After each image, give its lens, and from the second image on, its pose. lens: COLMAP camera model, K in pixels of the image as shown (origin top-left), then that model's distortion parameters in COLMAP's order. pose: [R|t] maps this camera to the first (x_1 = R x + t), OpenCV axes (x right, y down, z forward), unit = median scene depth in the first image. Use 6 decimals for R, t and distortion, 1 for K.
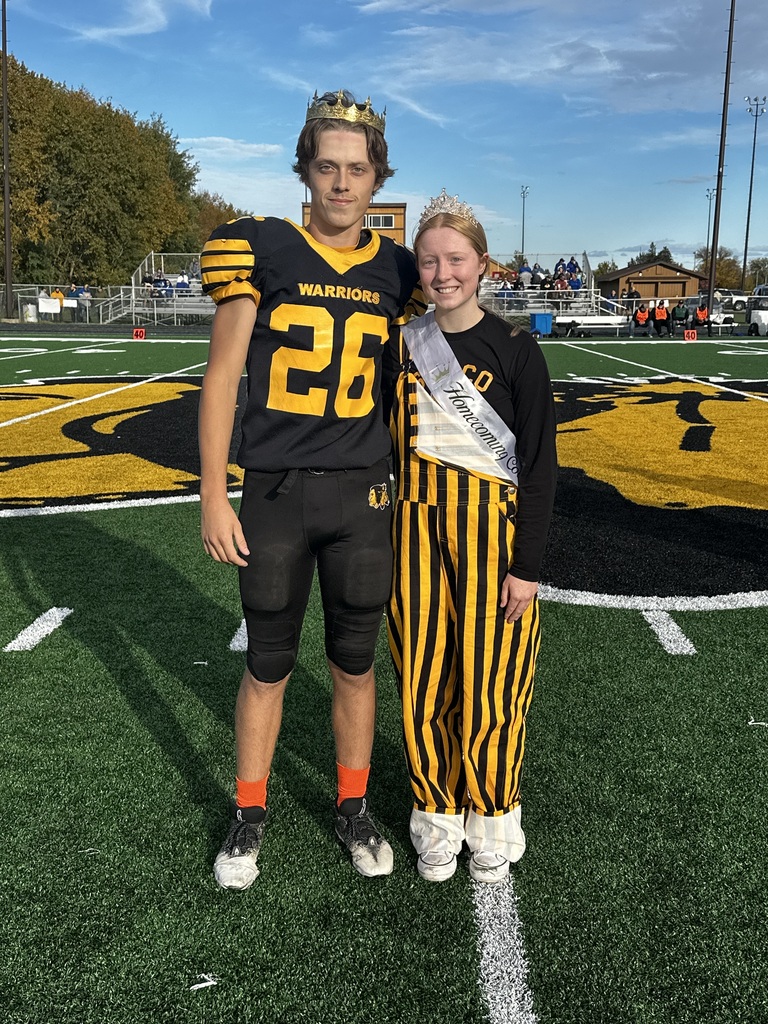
lens RADIAL K [[1214.5, 0, 392.9], [0, 1214.5, 505.6], [0, 0, 1]] dist [0.076799, 0.000000]
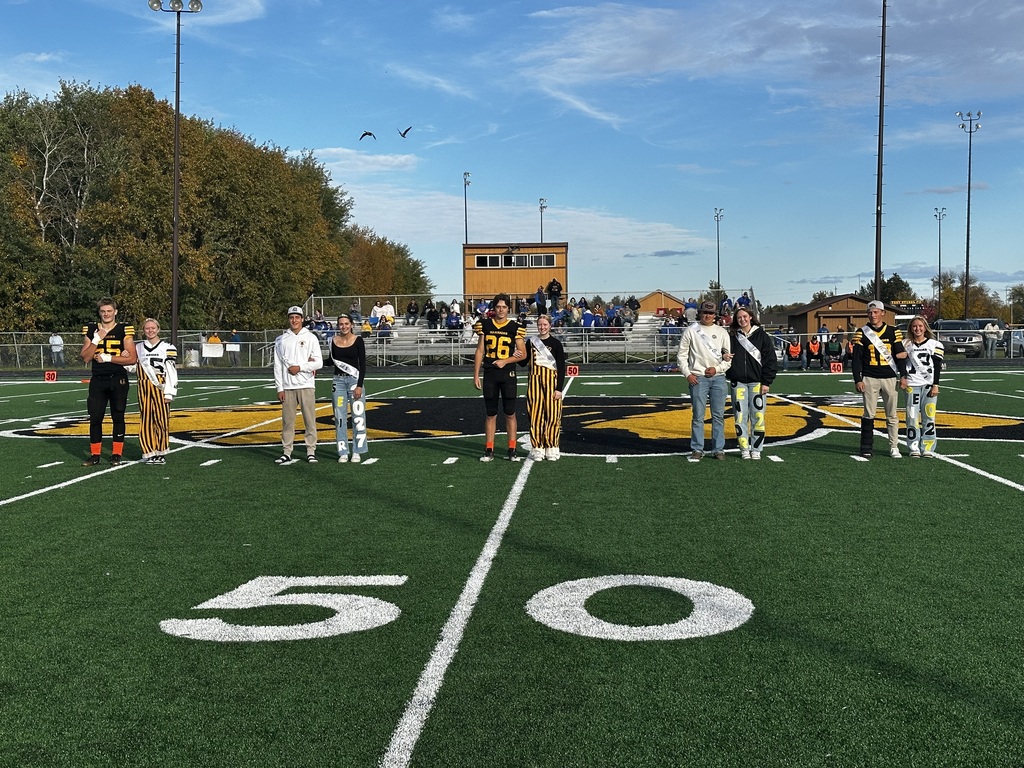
lens RADIAL K [[1521.4, 0, 511.6], [0, 1521.4, 386.2], [0, 0, 1]] dist [0.033266, 0.000000]
pose [[0.999211, -0.014459, -0.036991, 0.006320], [0.009245, 0.990470, -0.137419, 0.036762], [0.038625, 0.136969, 0.989822, -0.206007]]
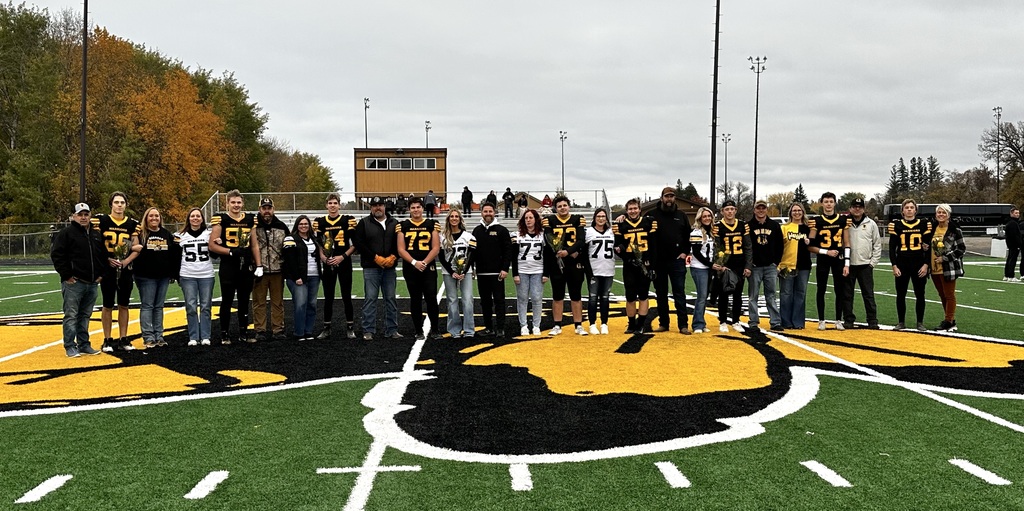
lens RADIAL K [[1119.4, 0, 515.2], [0, 1119.4, 256.6], [0, 0, 1]] dist [0.080083, 0.000000]
pose [[0.998098, -0.013893, 0.060055, 0.007125], [0.022398, 0.989418, -0.143356, 0.001919], [-0.057427, 0.144428, 0.987847, -0.013354]]
